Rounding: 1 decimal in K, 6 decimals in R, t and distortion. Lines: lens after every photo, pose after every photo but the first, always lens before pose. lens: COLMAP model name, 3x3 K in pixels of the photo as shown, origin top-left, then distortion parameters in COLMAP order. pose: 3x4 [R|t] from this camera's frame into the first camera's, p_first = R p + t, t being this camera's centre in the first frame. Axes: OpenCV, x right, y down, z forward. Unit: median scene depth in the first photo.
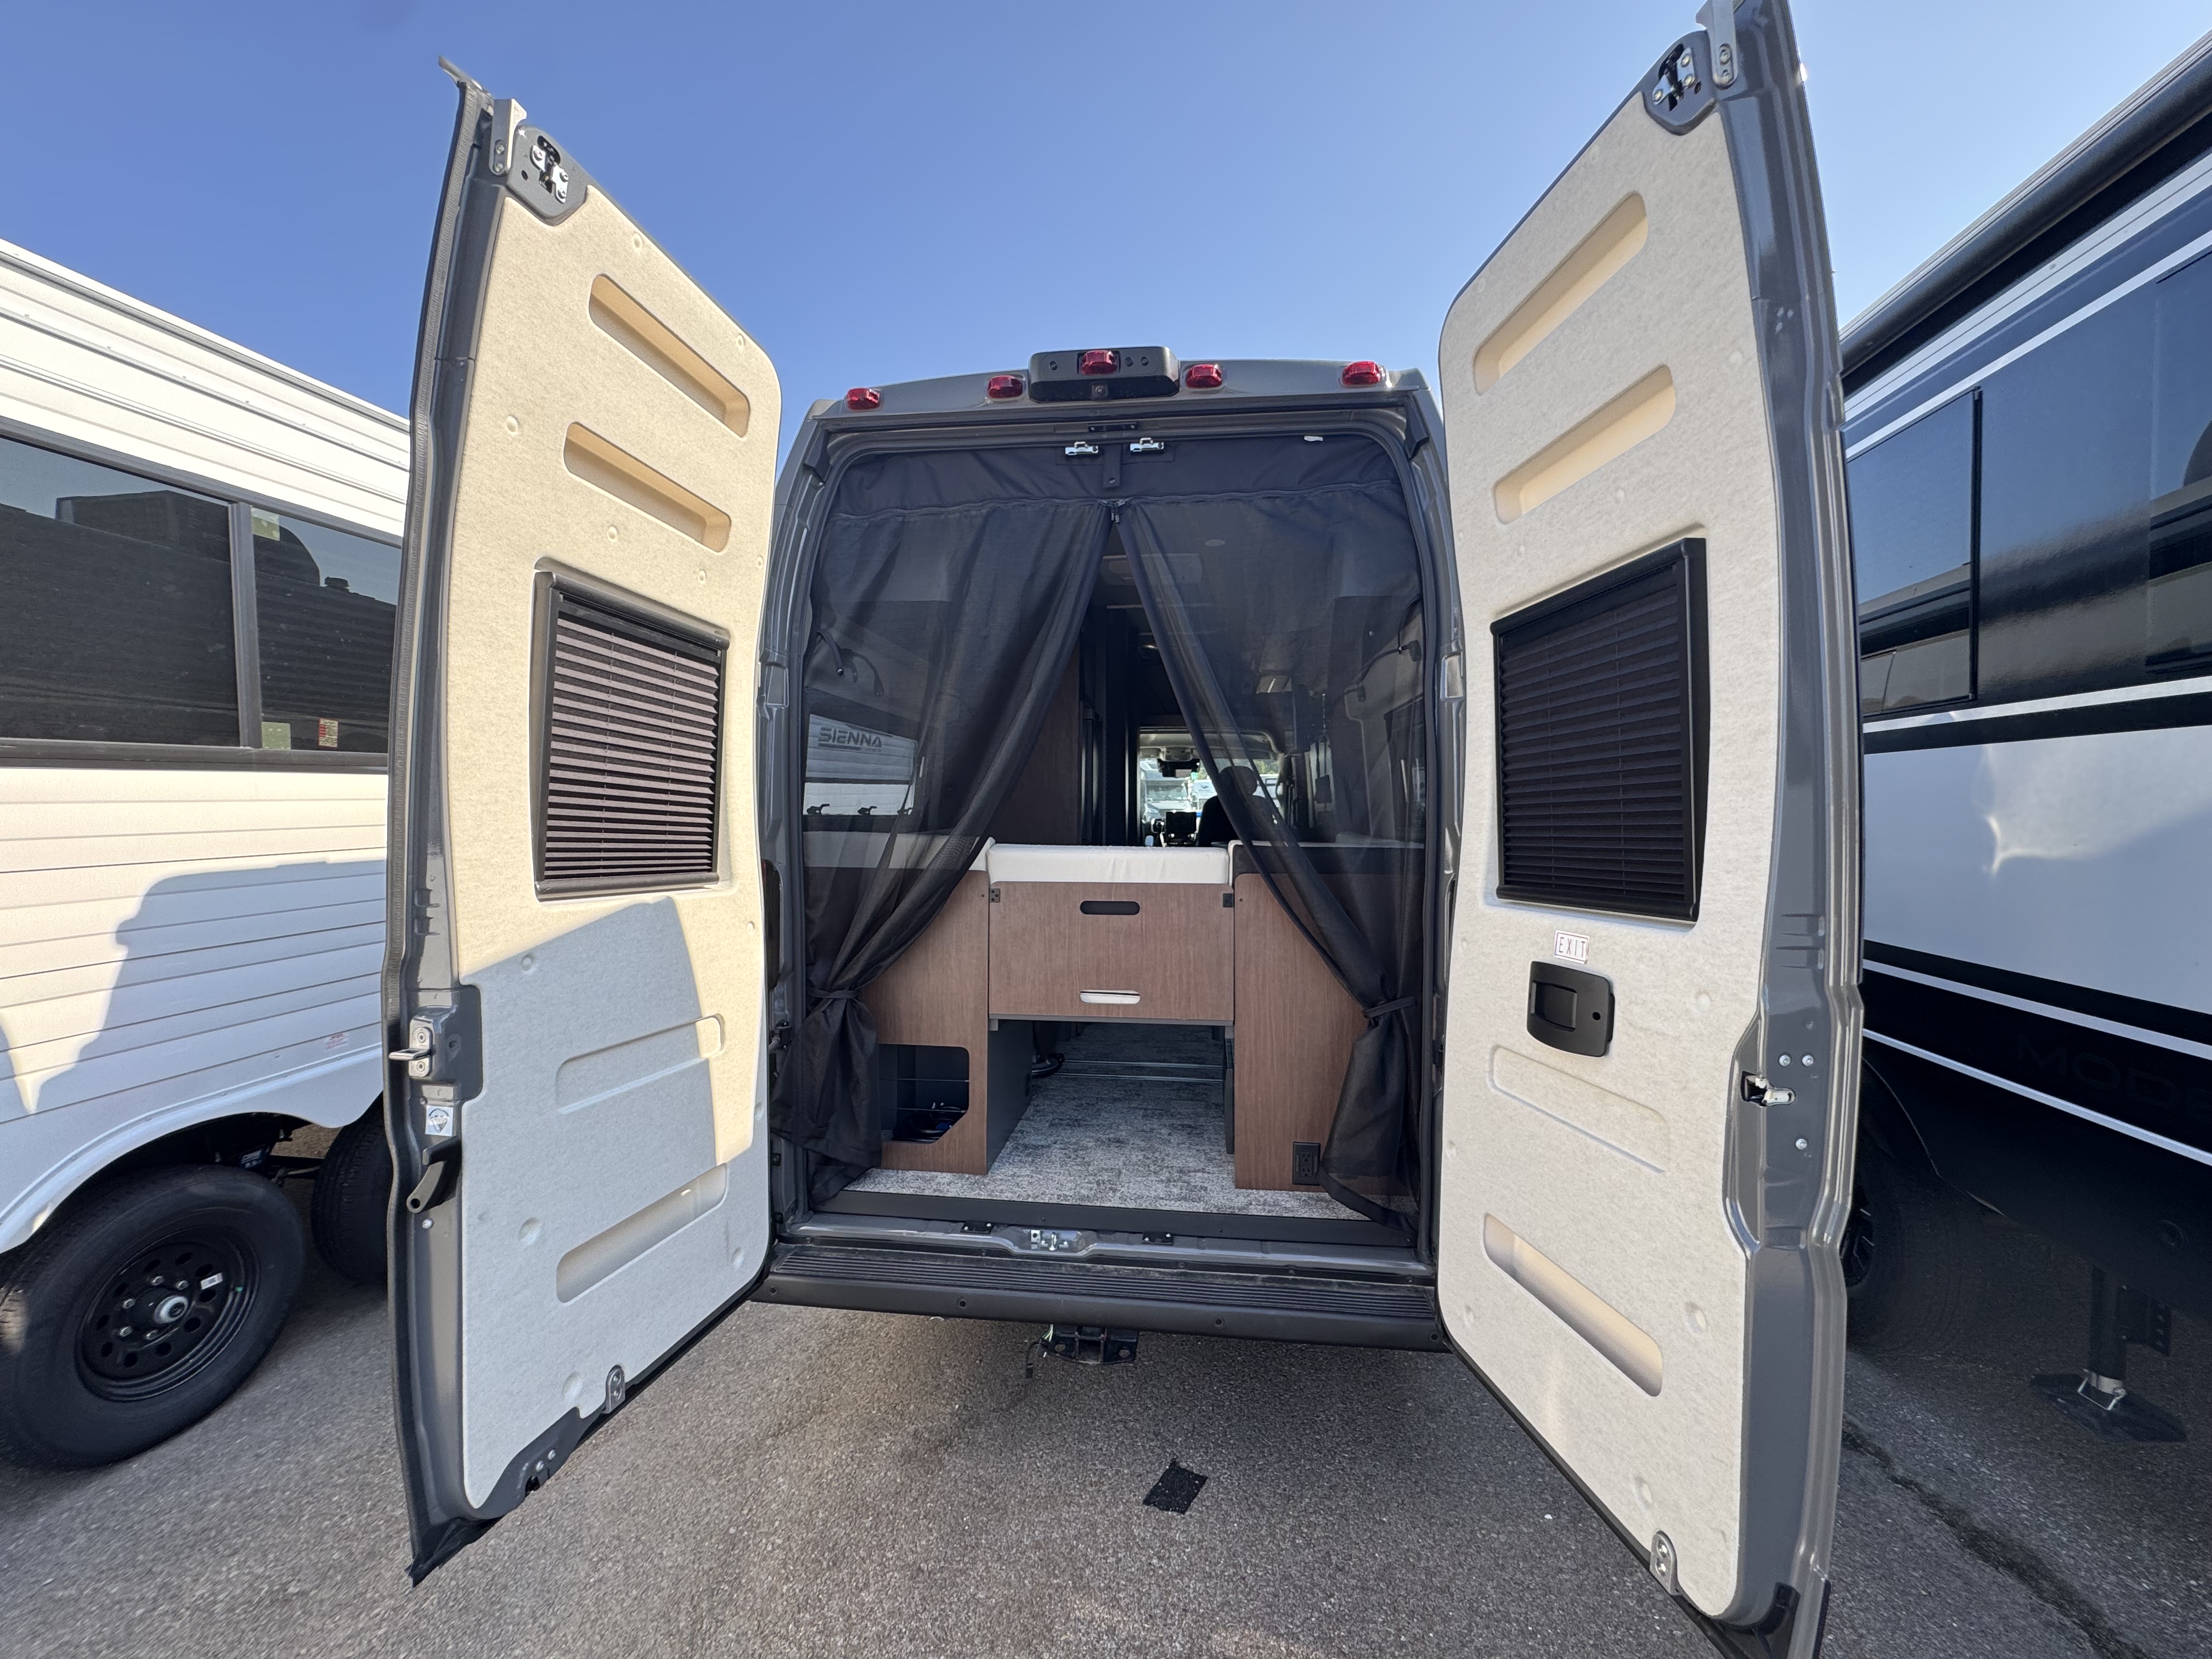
lens RADIAL K [[891.4, 0, 1120.7], [0, 891.4, 826.5], [0, 0, 1]] dist [-0.009076, 0.000679]
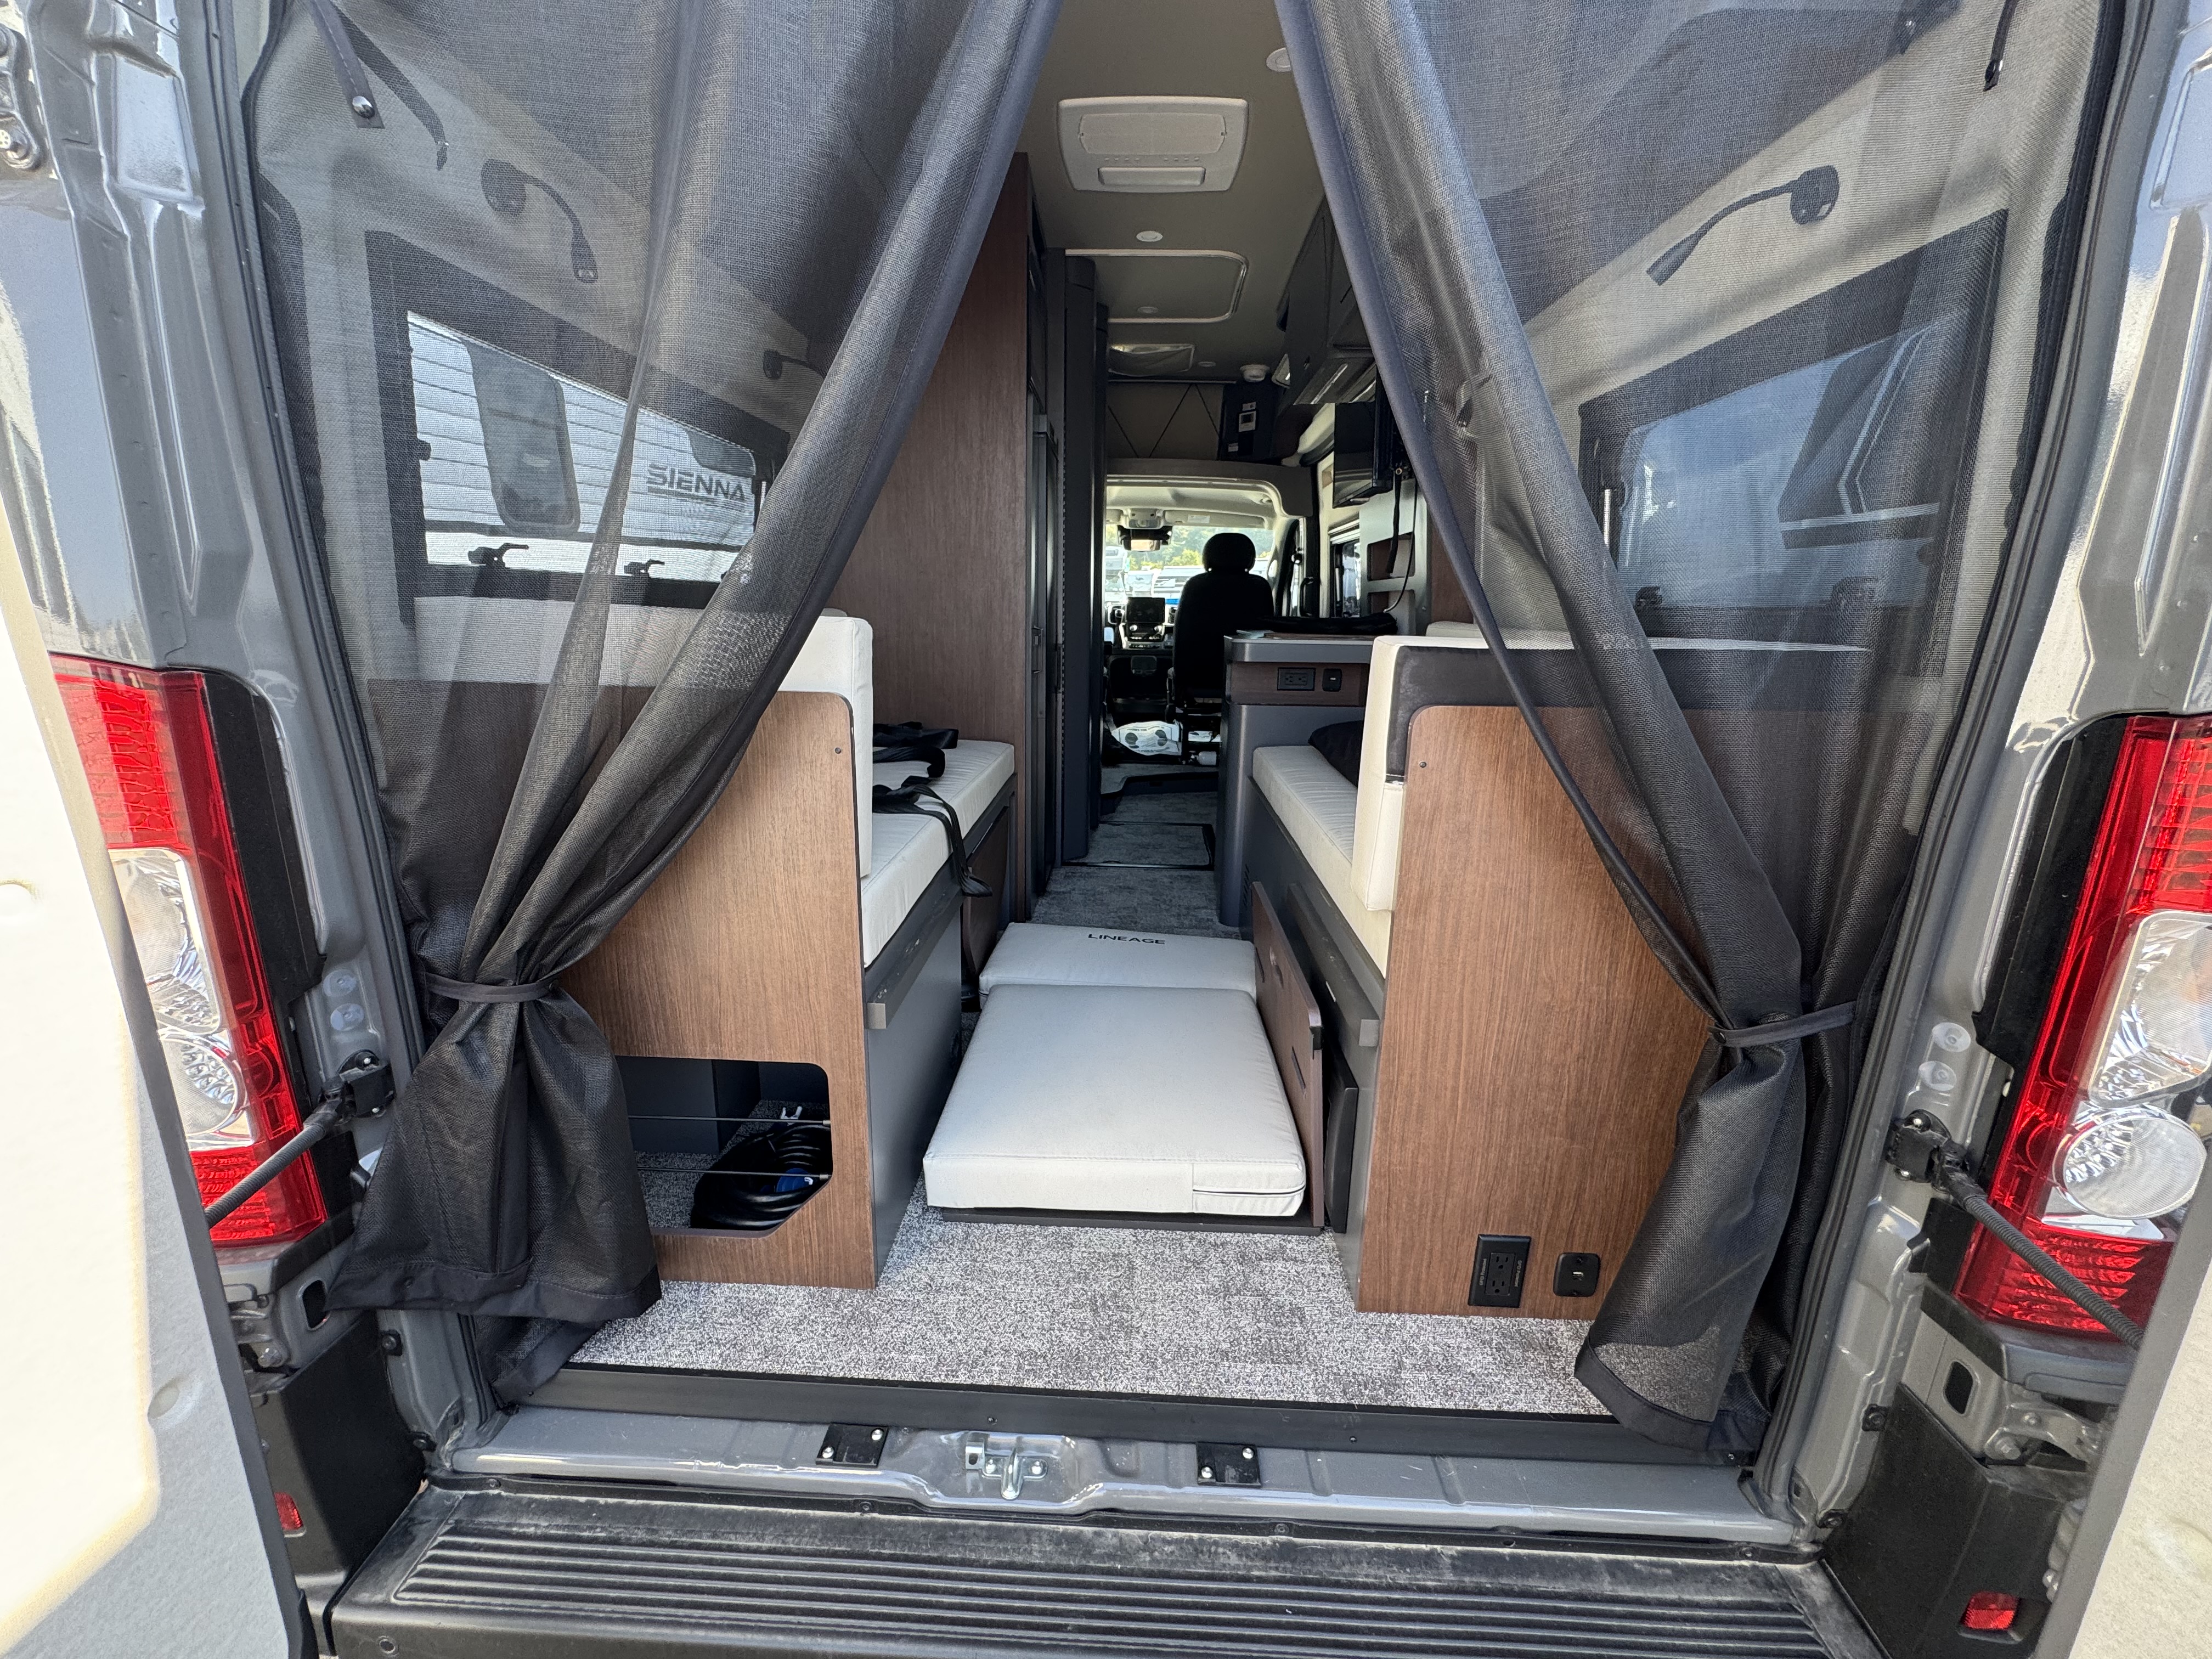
lens RADIAL K [[891.4, 0, 1096.9], [0, 891.4, 826.7], [0, 0, 1]] dist [-0.009076, 0.000679]
pose [[0.998667, -0.000650, 0.051618, -0.050702], [-0.011008, 0.974240, 0.225244, 0.014419], [-0.050434, -0.225512, 0.972934, 0.569340]]
